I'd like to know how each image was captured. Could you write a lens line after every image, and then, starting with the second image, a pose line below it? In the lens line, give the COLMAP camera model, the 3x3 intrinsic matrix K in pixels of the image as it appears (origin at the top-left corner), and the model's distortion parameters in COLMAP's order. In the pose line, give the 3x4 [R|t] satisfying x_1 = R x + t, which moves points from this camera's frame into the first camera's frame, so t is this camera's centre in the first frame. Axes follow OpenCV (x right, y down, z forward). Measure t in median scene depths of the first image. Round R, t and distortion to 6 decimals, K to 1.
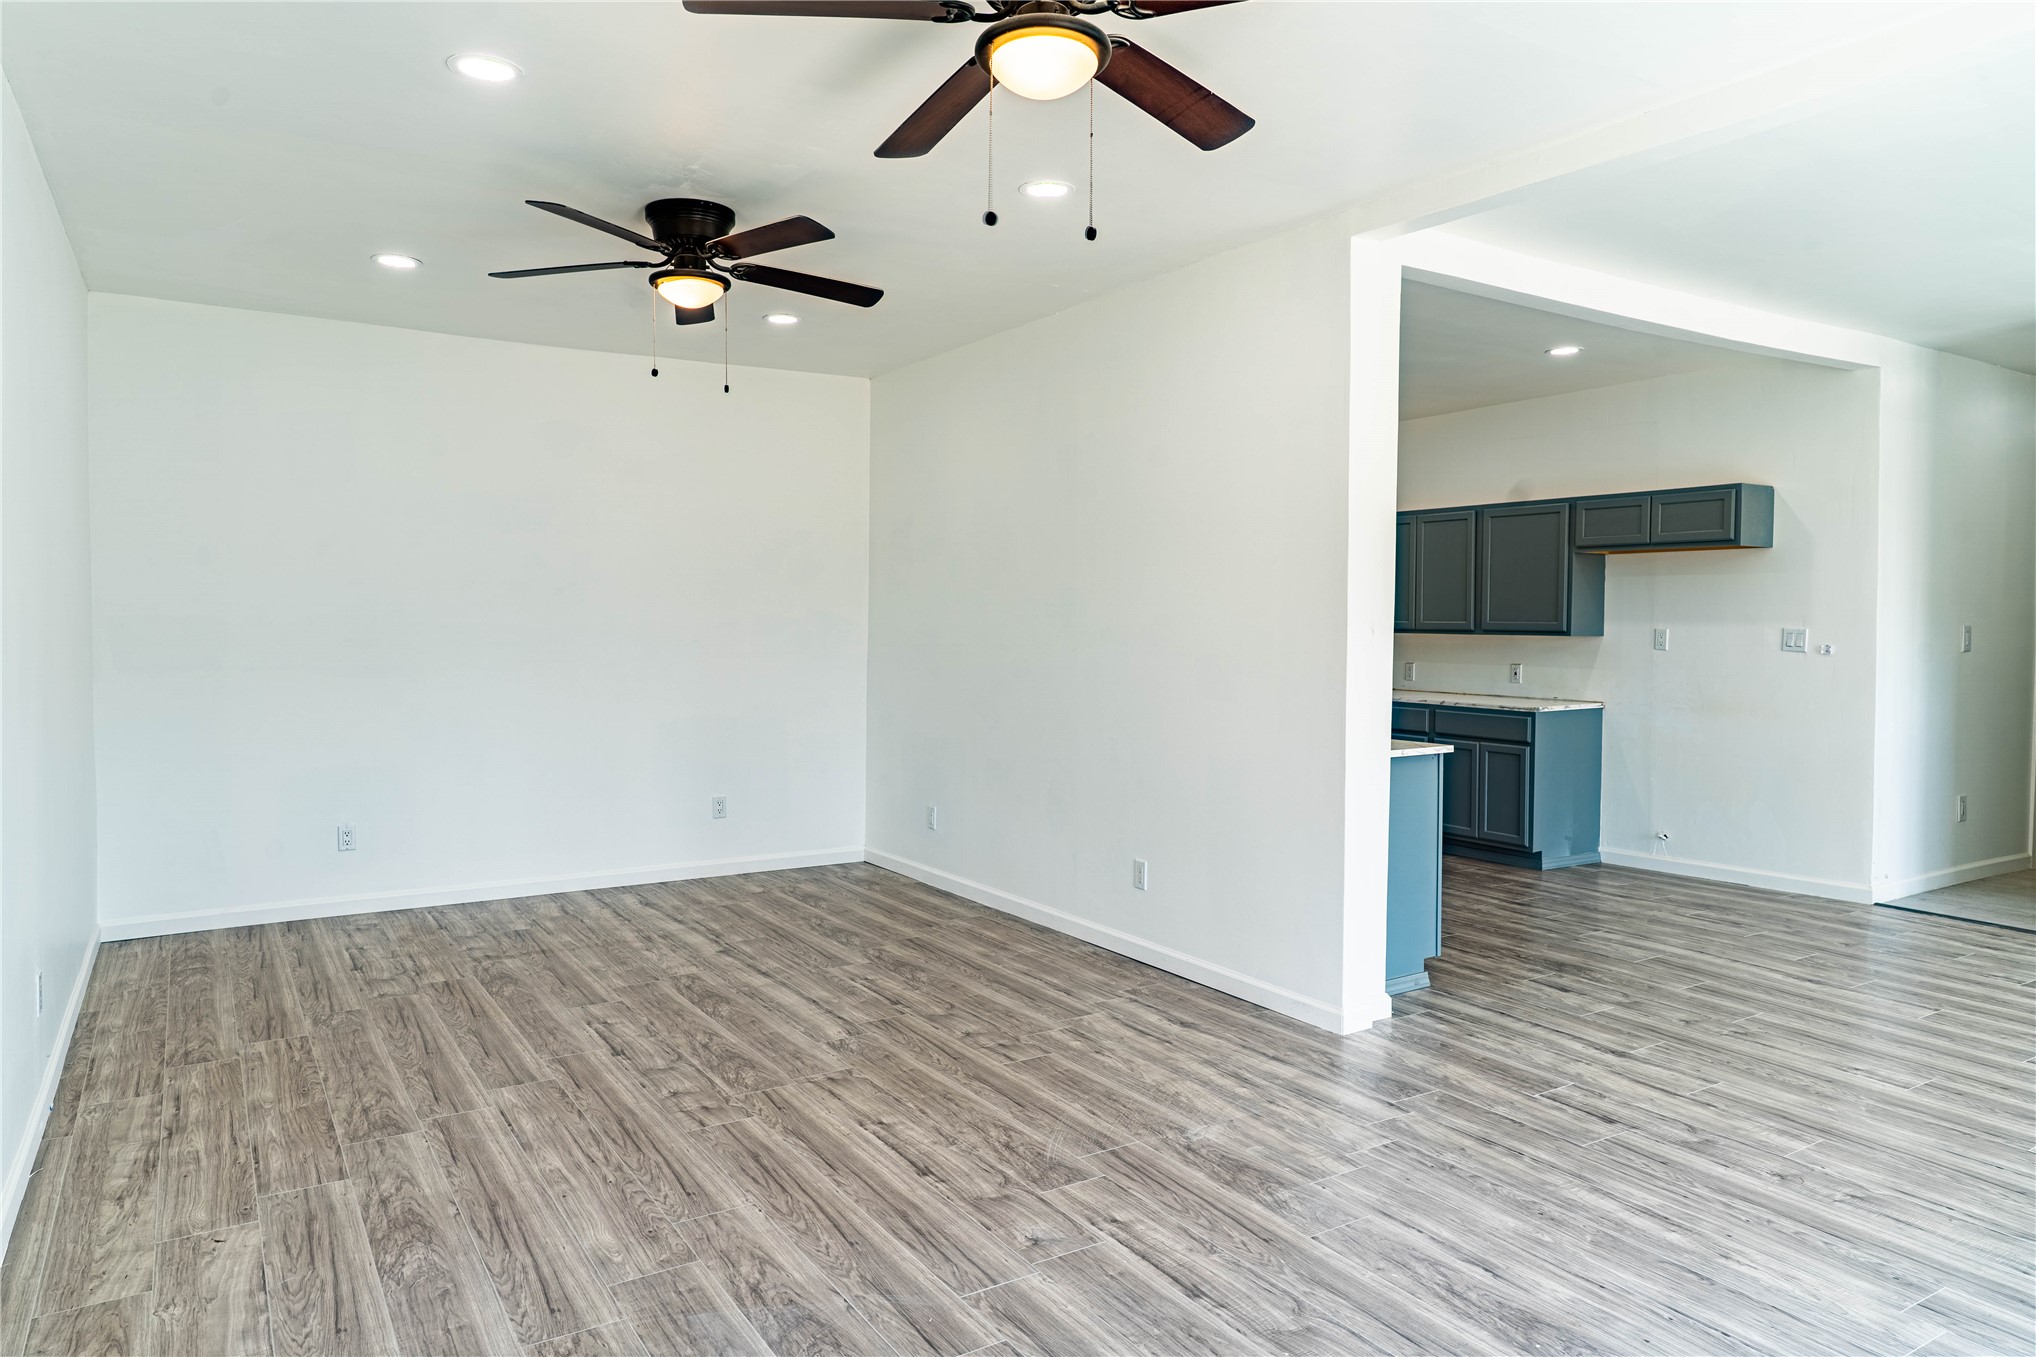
lens RADIAL K [[1300.5, 0, 1020.4], [0, 1300.5, 667.4], [0, 0, 1]] dist [-0.003022, 0.001994]
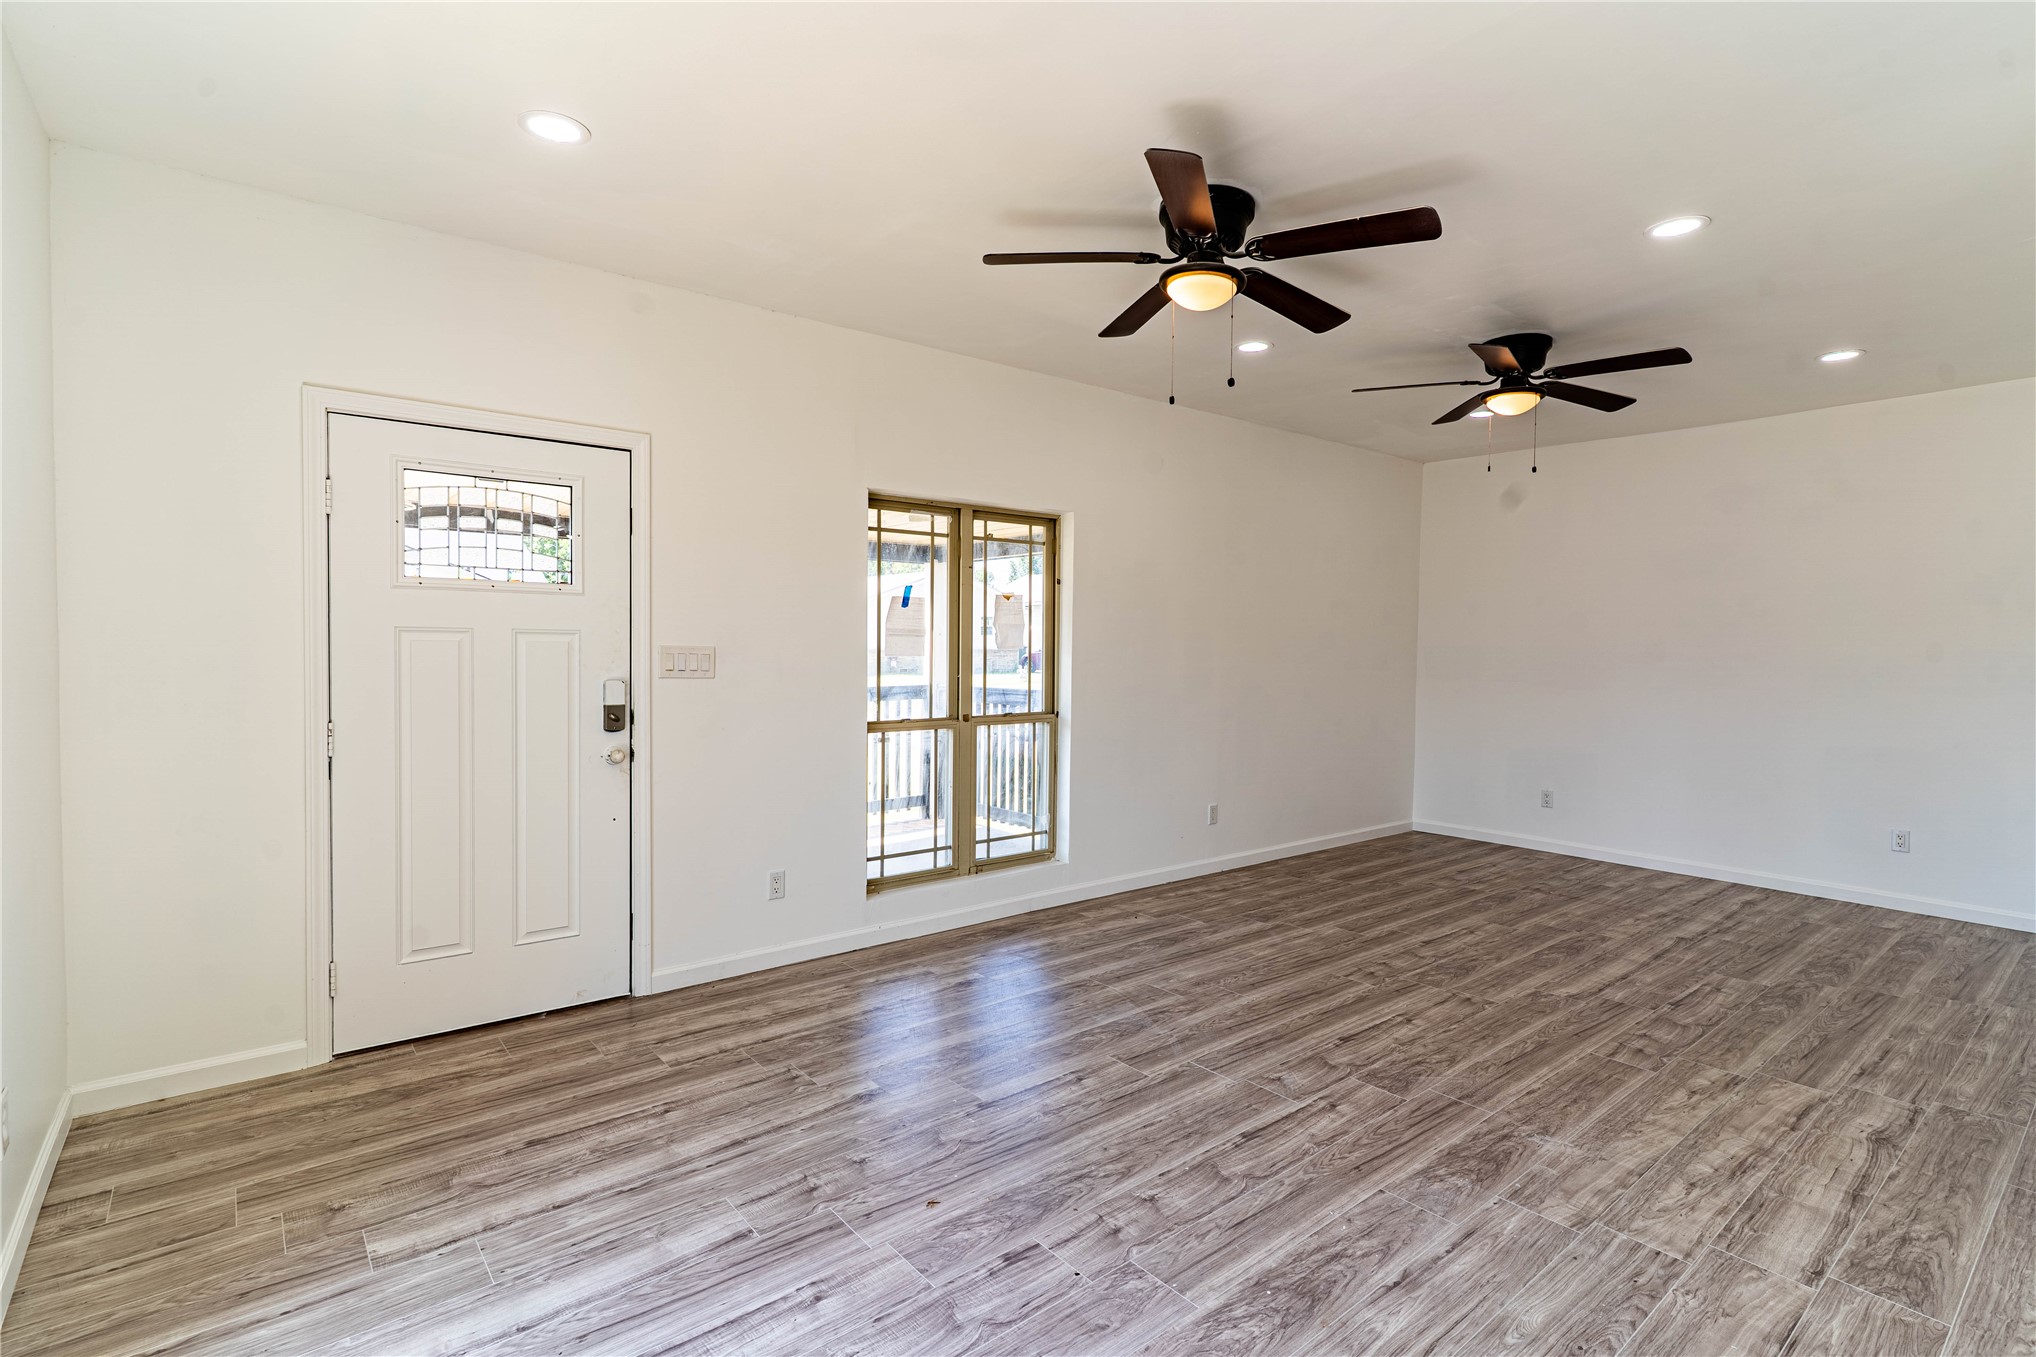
lens RADIAL K [[964.9, 0, 1015.7], [0, 964.9, 668.0], [0, 0, 1]] dist [0.002735, -0.000443]
pose [[0.119440, 0.023976, -0.992552, 0.824922], [-0.047800, 0.998688, 0.018373, -0.010924], [0.991690, 0.045249, 0.120430, 0.462394]]
